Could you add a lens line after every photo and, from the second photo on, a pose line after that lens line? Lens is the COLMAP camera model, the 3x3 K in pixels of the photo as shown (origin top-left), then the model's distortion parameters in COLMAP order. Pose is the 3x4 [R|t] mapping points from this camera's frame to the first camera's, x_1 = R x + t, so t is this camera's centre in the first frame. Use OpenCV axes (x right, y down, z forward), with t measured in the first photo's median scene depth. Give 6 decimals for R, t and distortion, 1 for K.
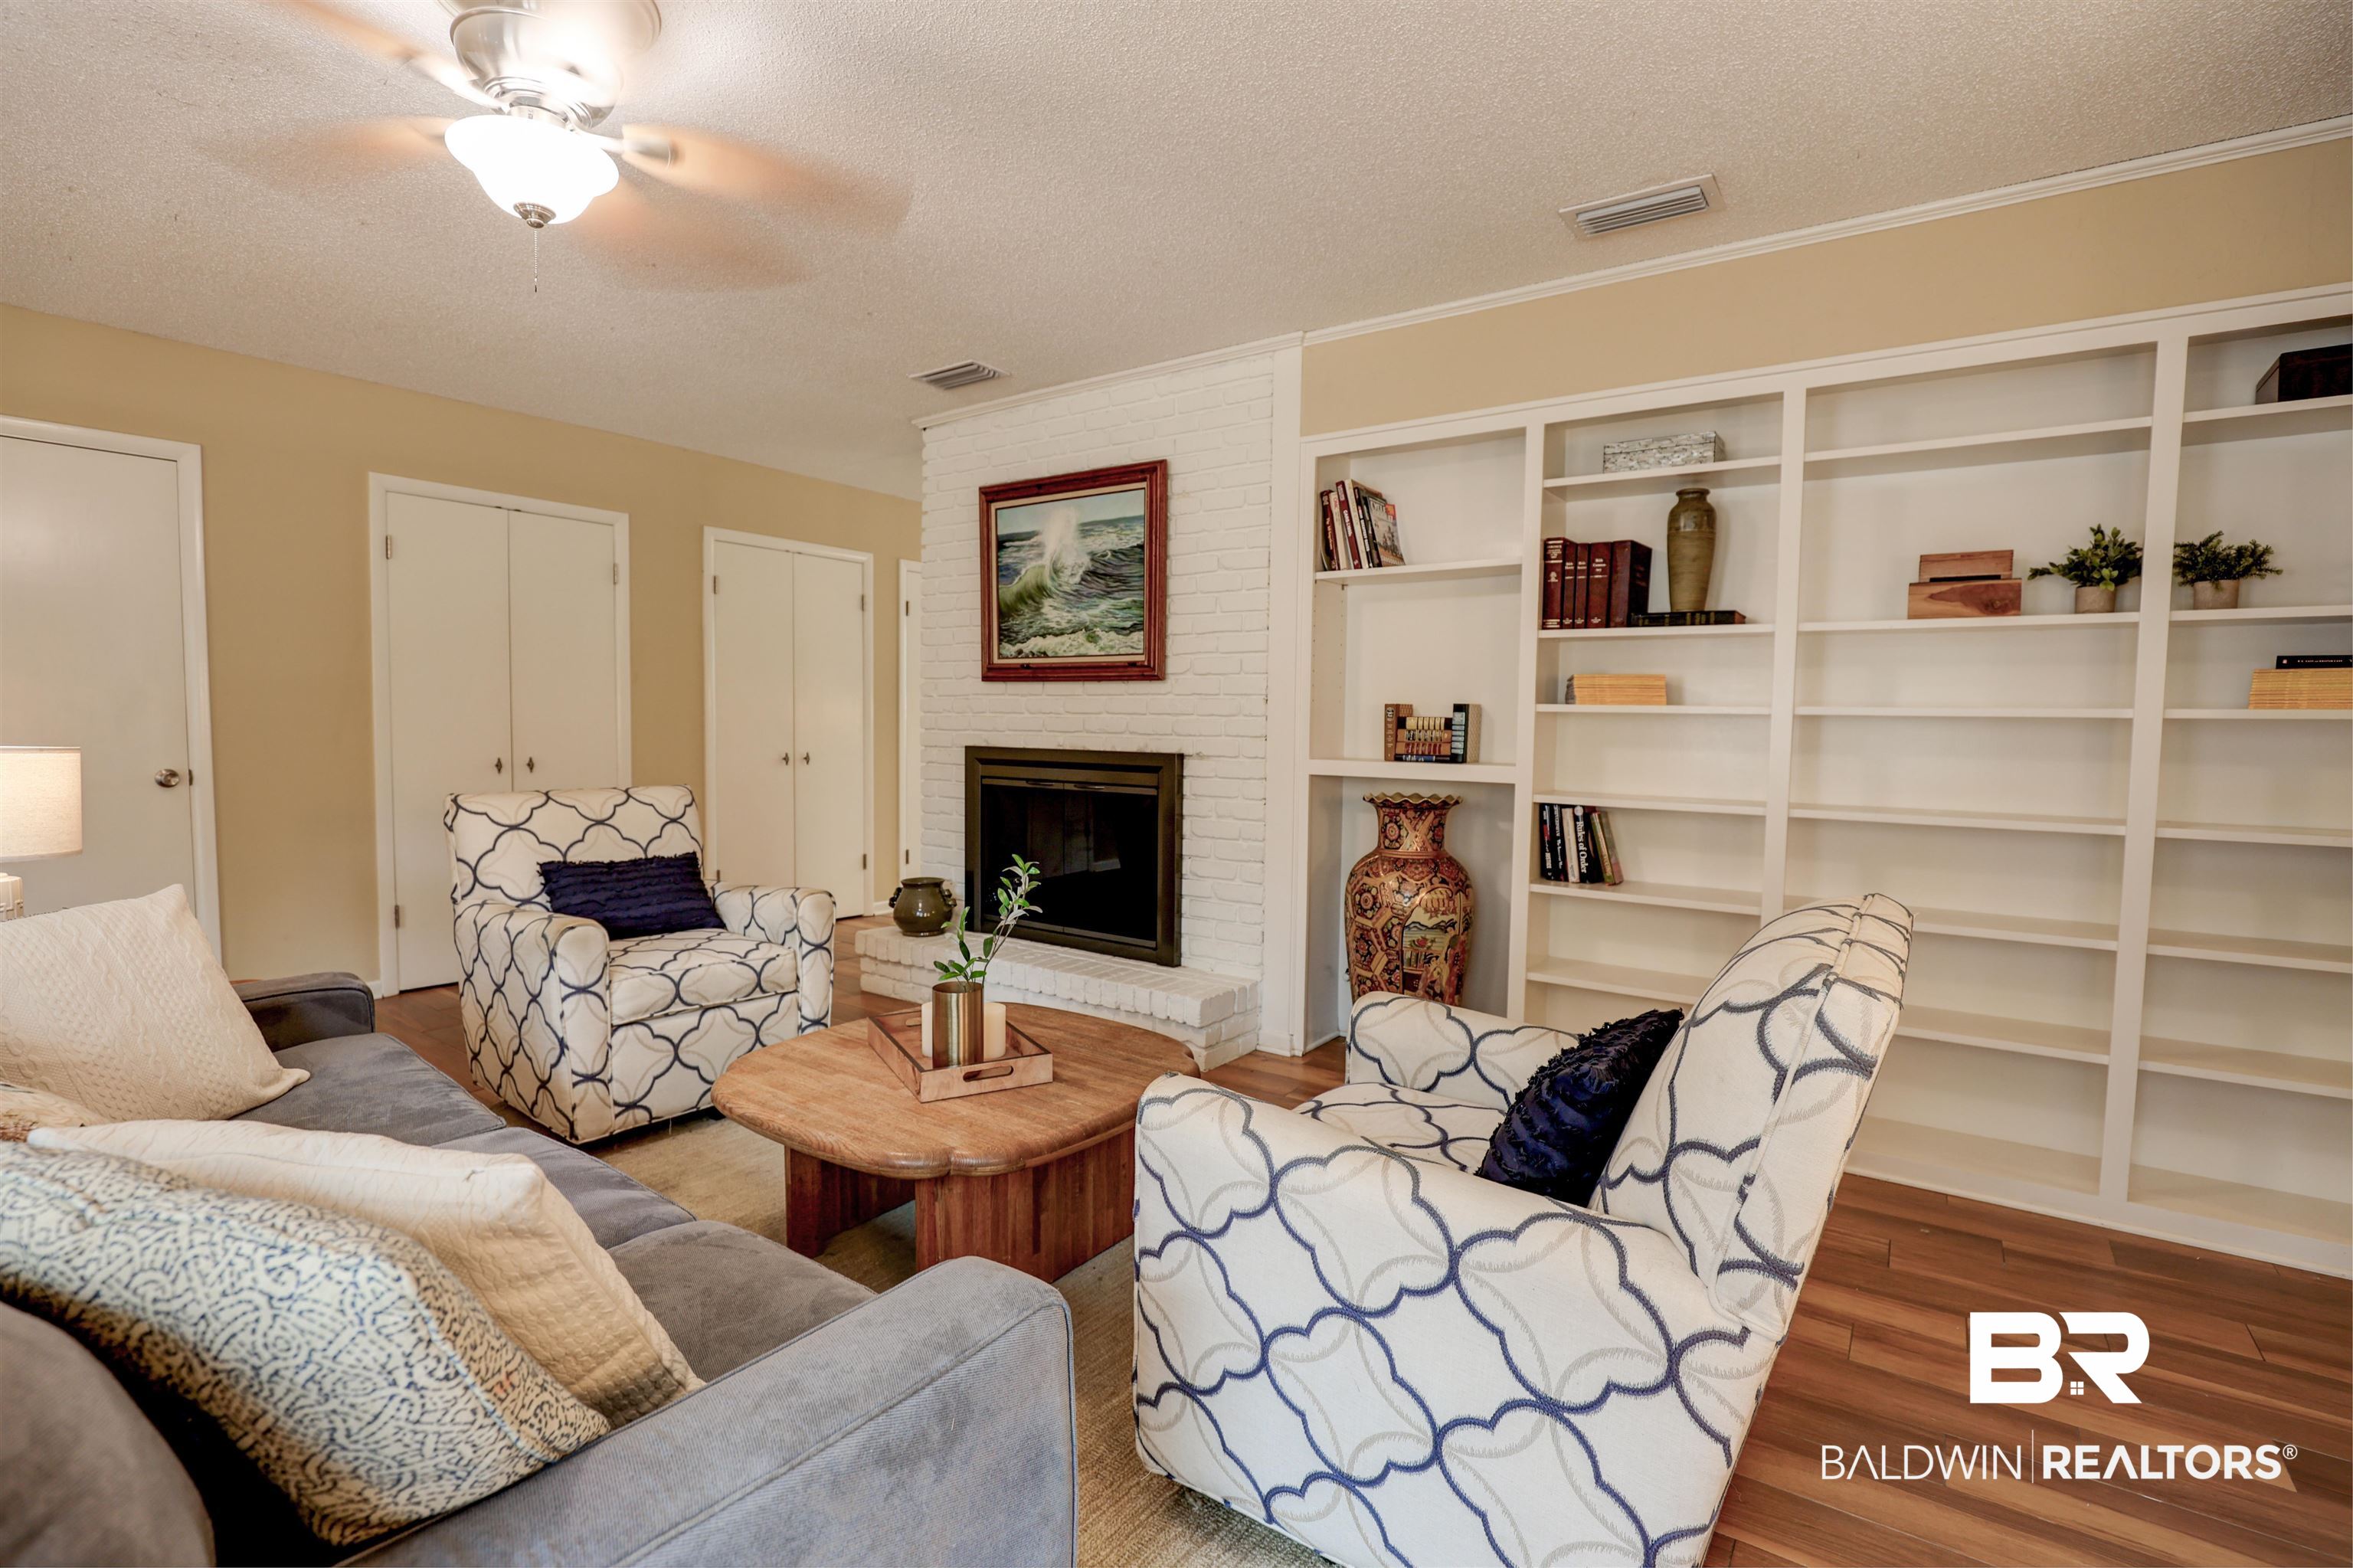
lens RADIAL K [[1076.3, 0, 1171.0], [0, 1076.3, 784.1], [0, 0, 1]] dist [-0.017713, -0.000740]
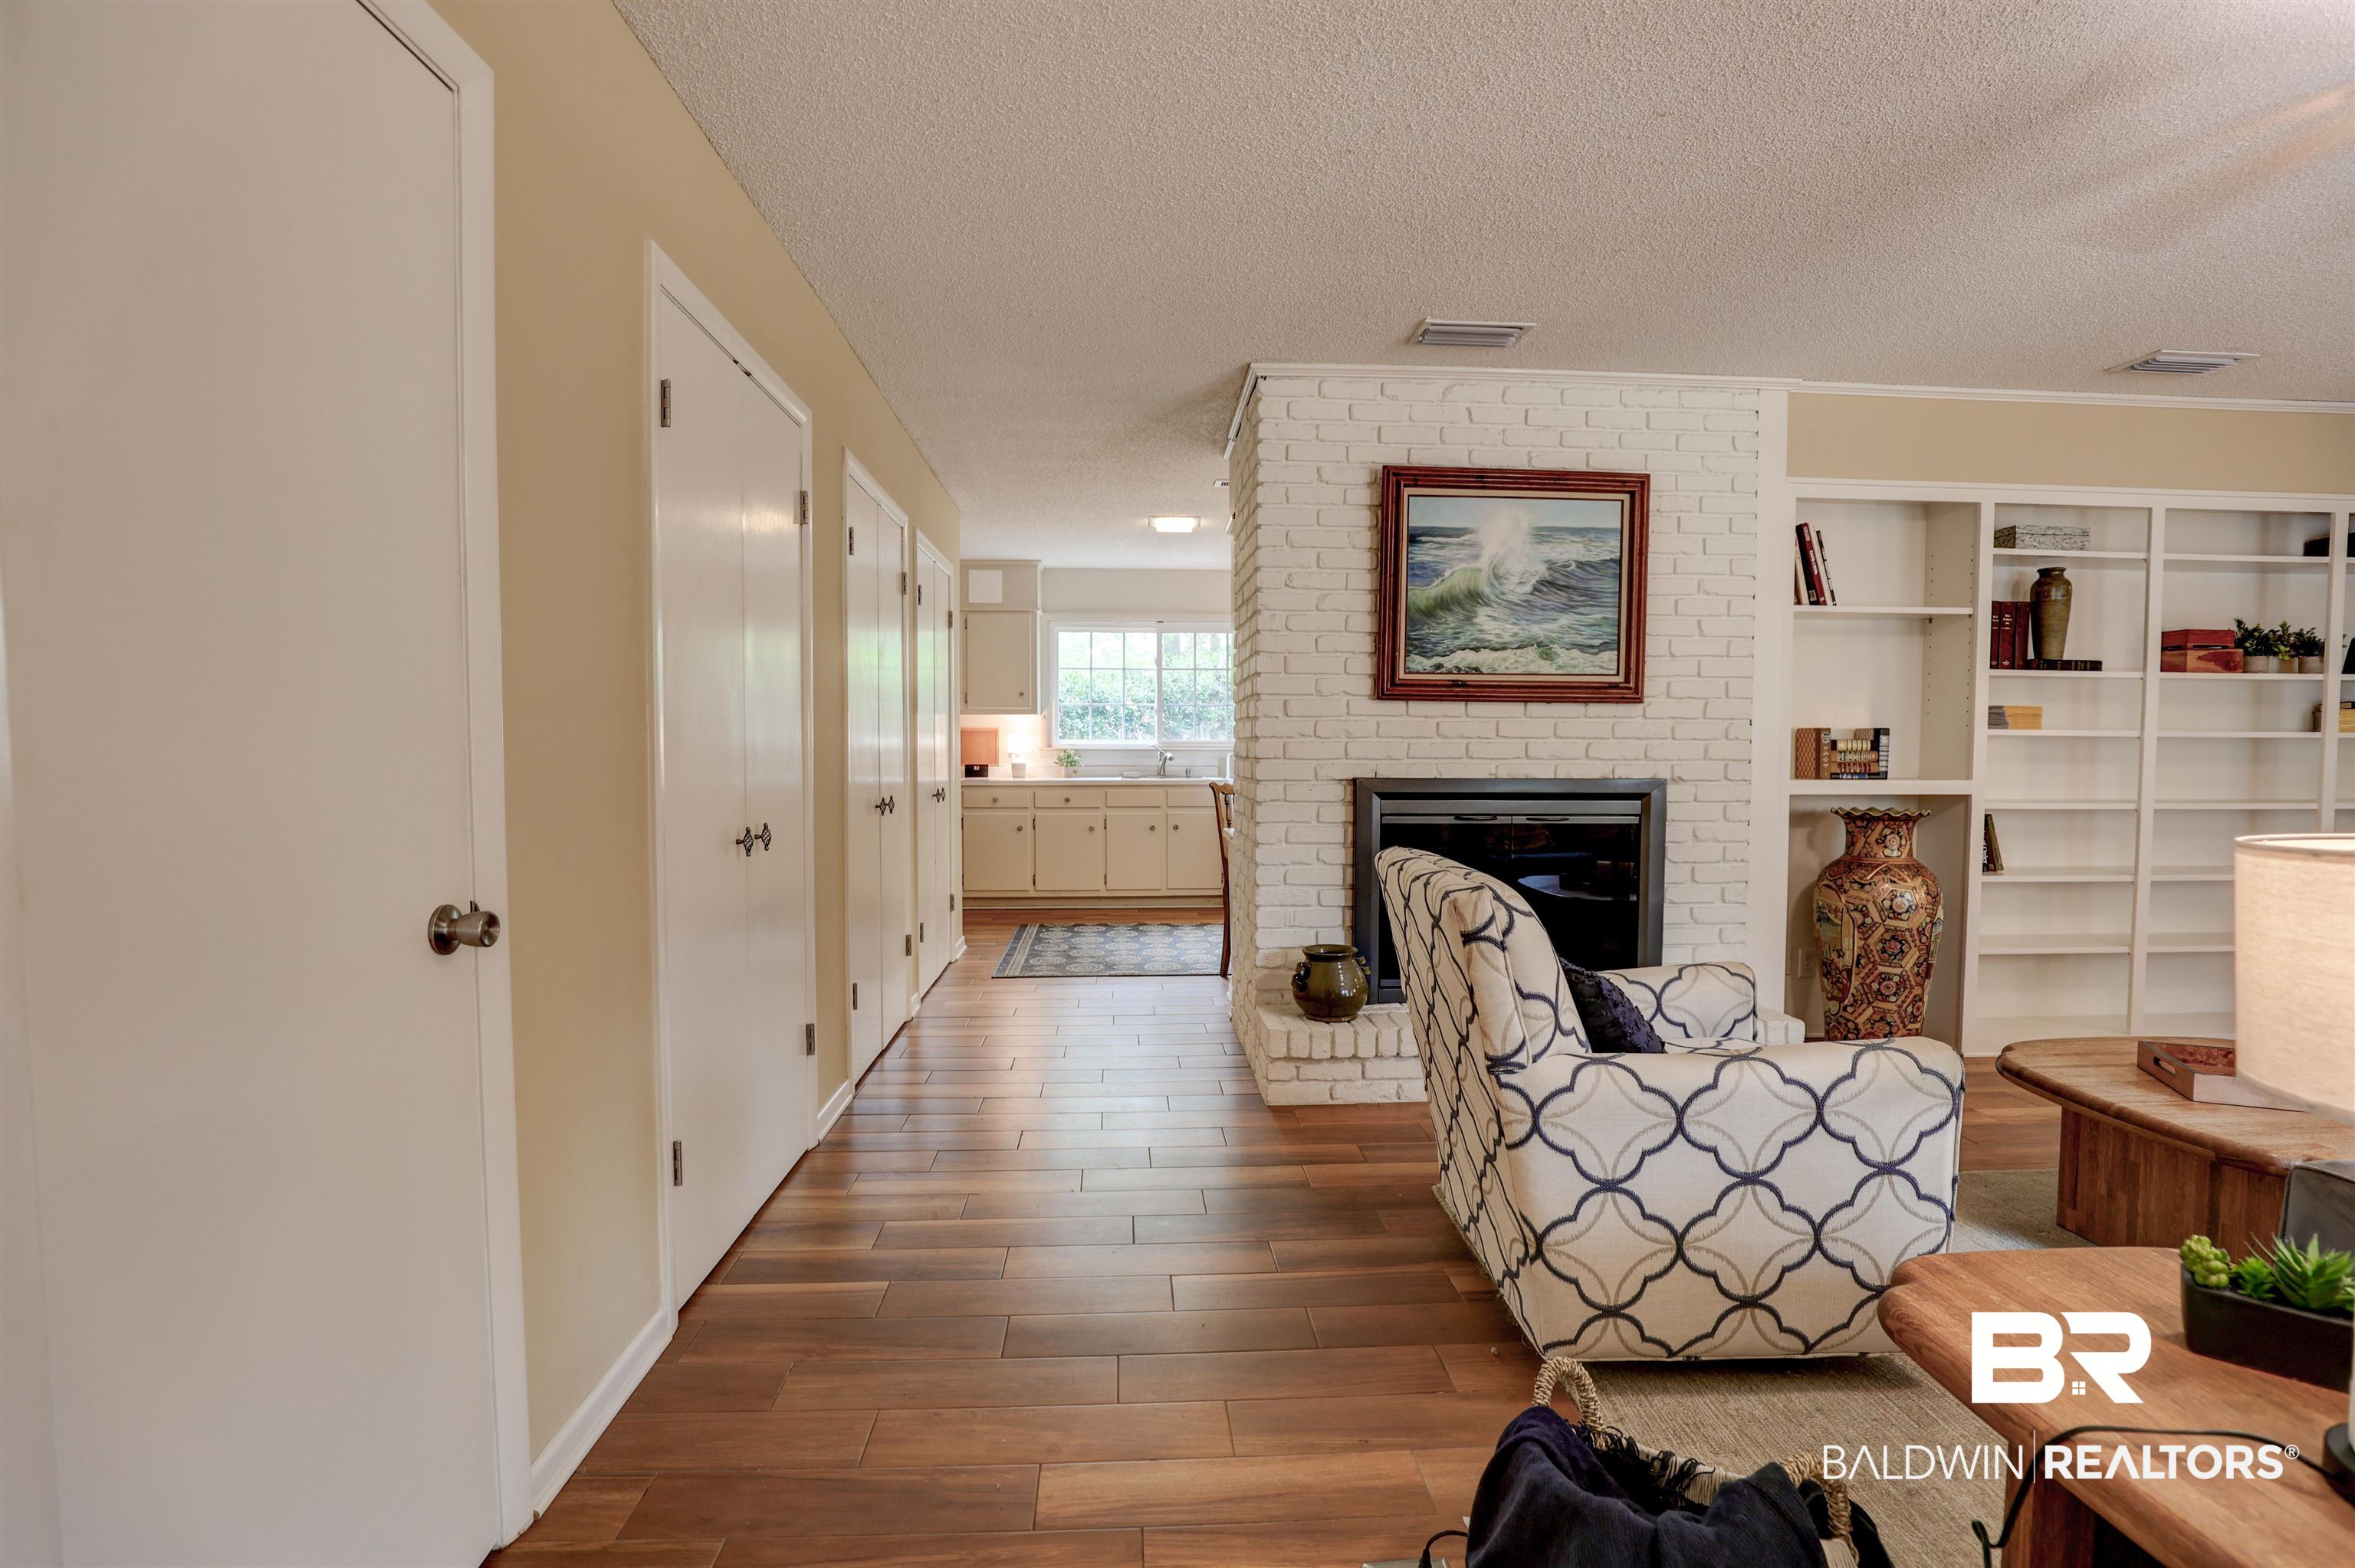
lens RADIAL K [[1077.0, 0, 1172.3], [0, 1077.0, 787.9], [0, 0, 1]] dist [-0.017713, -0.000740]
pose [[0.777552, -0.035518, 0.627815, -0.901608], [0.045007, 0.998986, 0.000775, -0.038909], [-0.627206, 0.027653, 0.778362, 0.500902]]
